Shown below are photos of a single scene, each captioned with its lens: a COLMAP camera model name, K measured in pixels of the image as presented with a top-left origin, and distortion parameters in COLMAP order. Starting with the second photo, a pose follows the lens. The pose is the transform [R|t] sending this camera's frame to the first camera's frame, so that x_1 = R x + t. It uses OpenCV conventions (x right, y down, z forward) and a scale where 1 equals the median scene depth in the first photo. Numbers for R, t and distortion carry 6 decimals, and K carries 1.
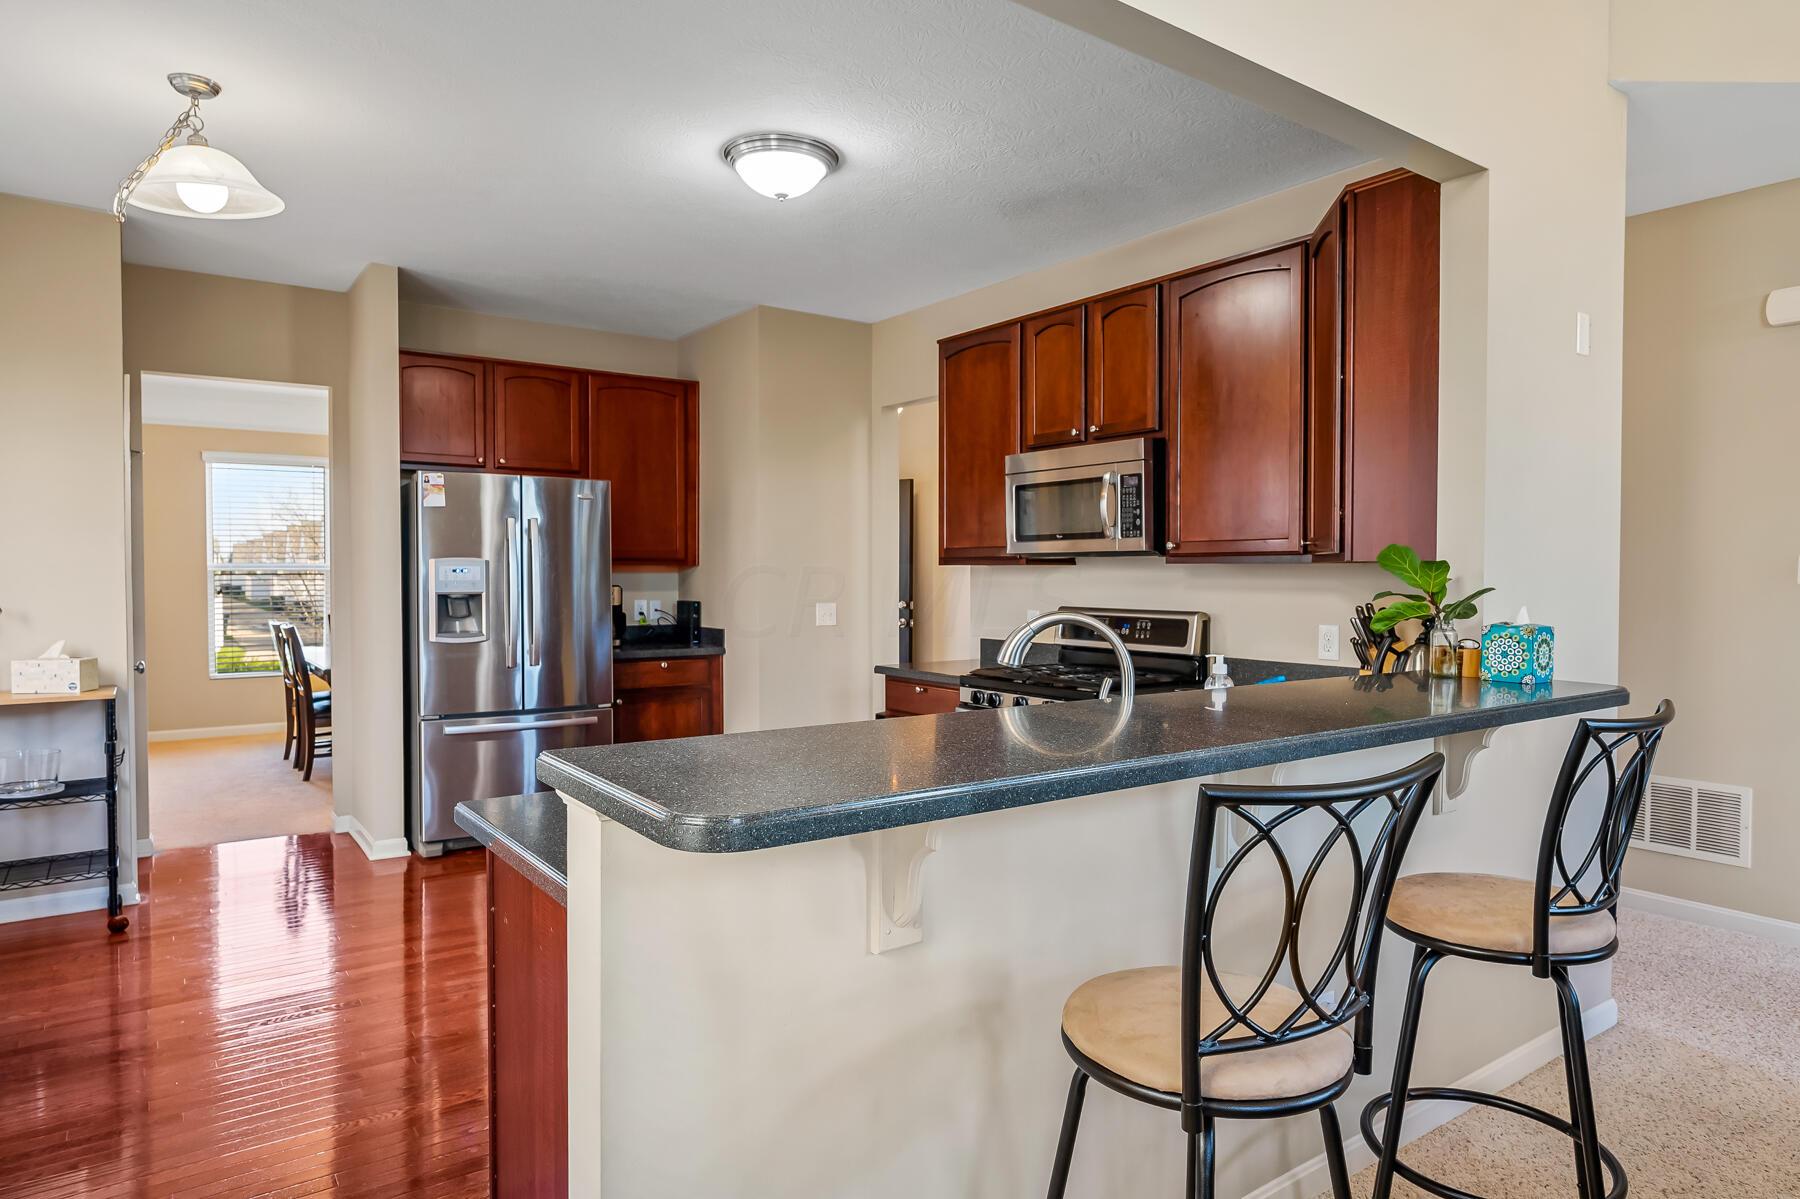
lens RADIAL K [[1050.3, 0, 896.0], [0, 1050.3, 608.1], [0, 0, 1]] dist [0.006273, 0.000242]
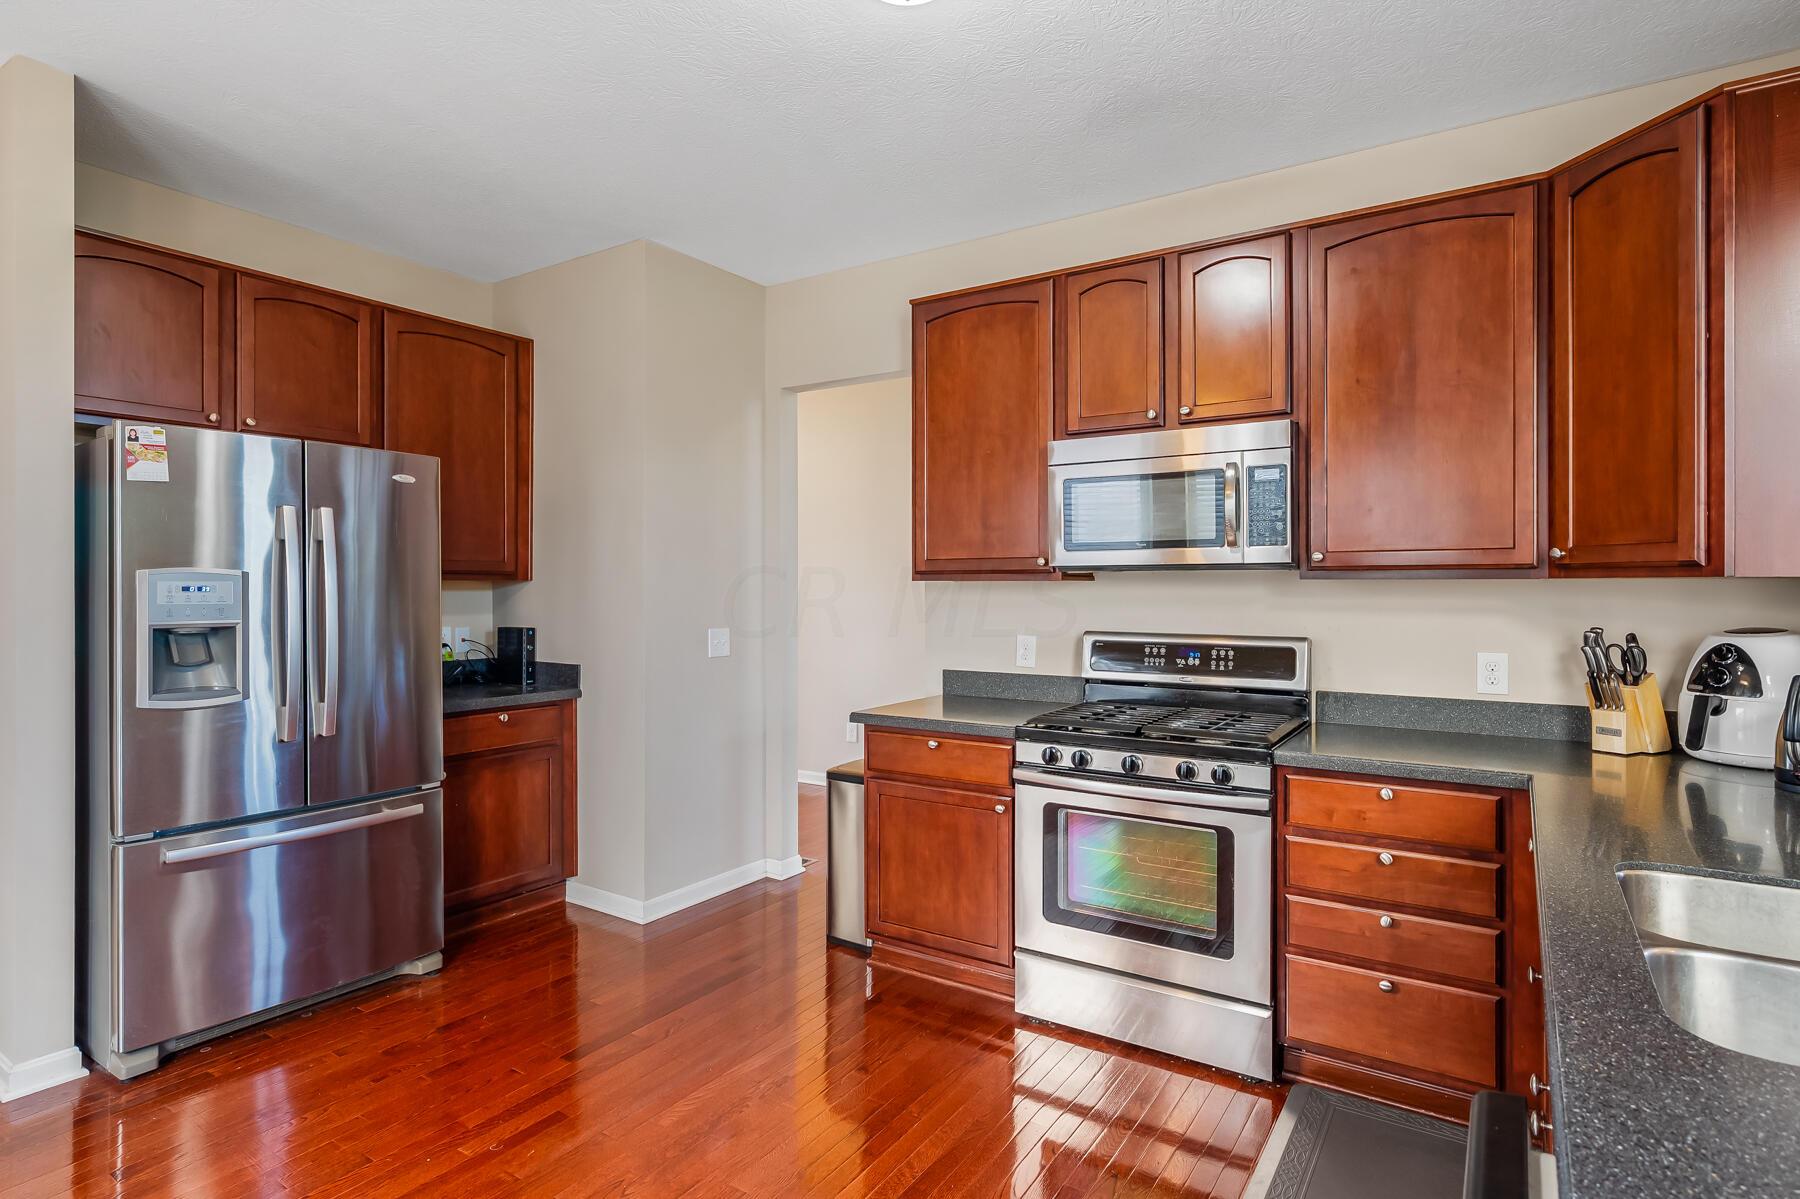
lens RADIAL K [[930.4, 0, 891.3], [0, 930.4, 591.0], [0, 0, 1]] dist [0.004676, -0.000039]
pose [[0.937115, -0.002634, 0.349012, -0.223678], [0.012992, 0.999542, -0.027339, -0.014029], [-0.348780, 0.030154, 0.936719, 0.349080]]
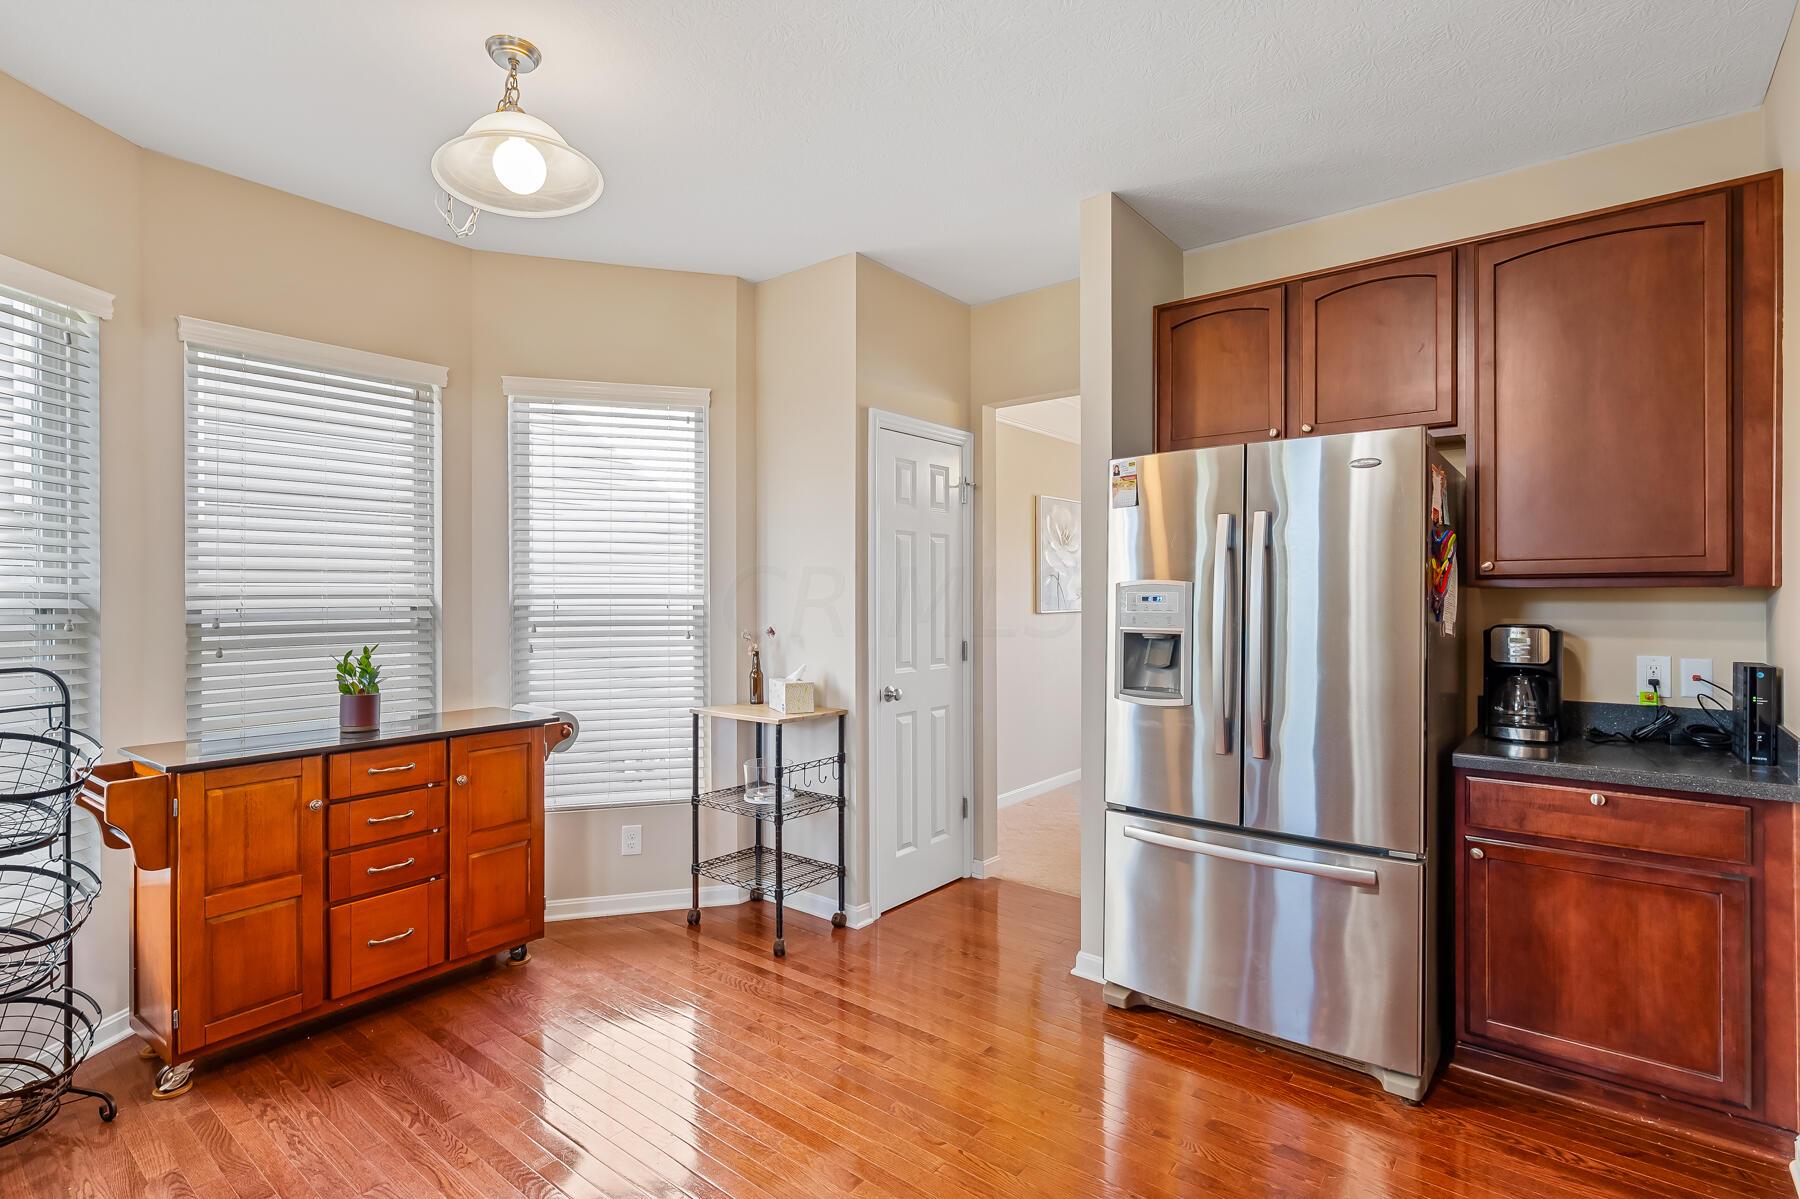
lens RADIAL K [[852.1, 0, 907.1], [0, 852.1, 602.0], [0, 0, 1]] dist [-0.001418, -0.000765]
pose [[0.269068, 0.004251, -0.963112, 0.070275], [-0.032555, 0.999459, -0.004684, -0.025380], [0.962571, 0.032615, 0.269060, 0.691120]]
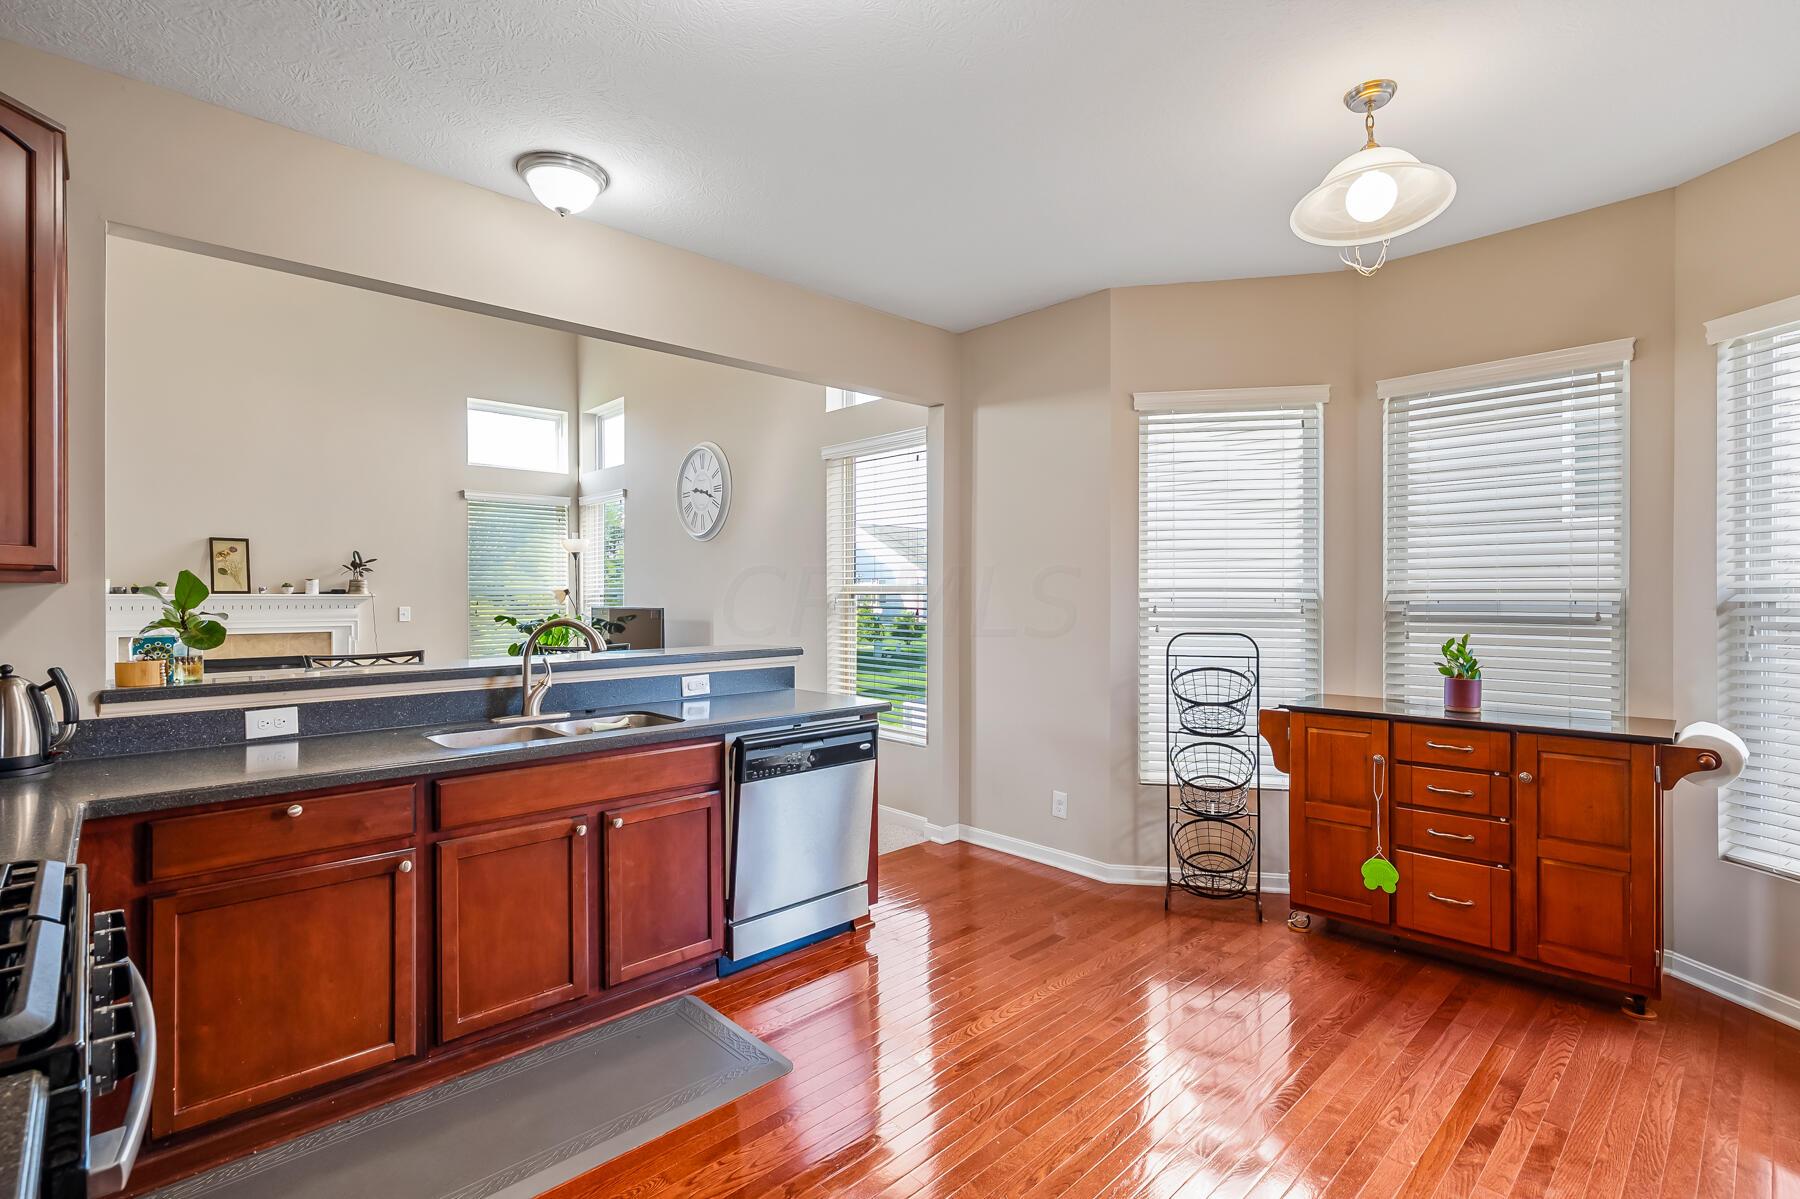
lens RADIAL K [[852.1, 0, 911.0], [0, 852.1, 594.9], [0, 0, 1]] dist [-0.001418, -0.000765]
pose [[-0.989755, -0.000546, -0.142778, -0.078917], [-0.005678, 0.999352, 0.035540, -0.036887], [0.142666, 0.035987, -0.989116, 1.056817]]
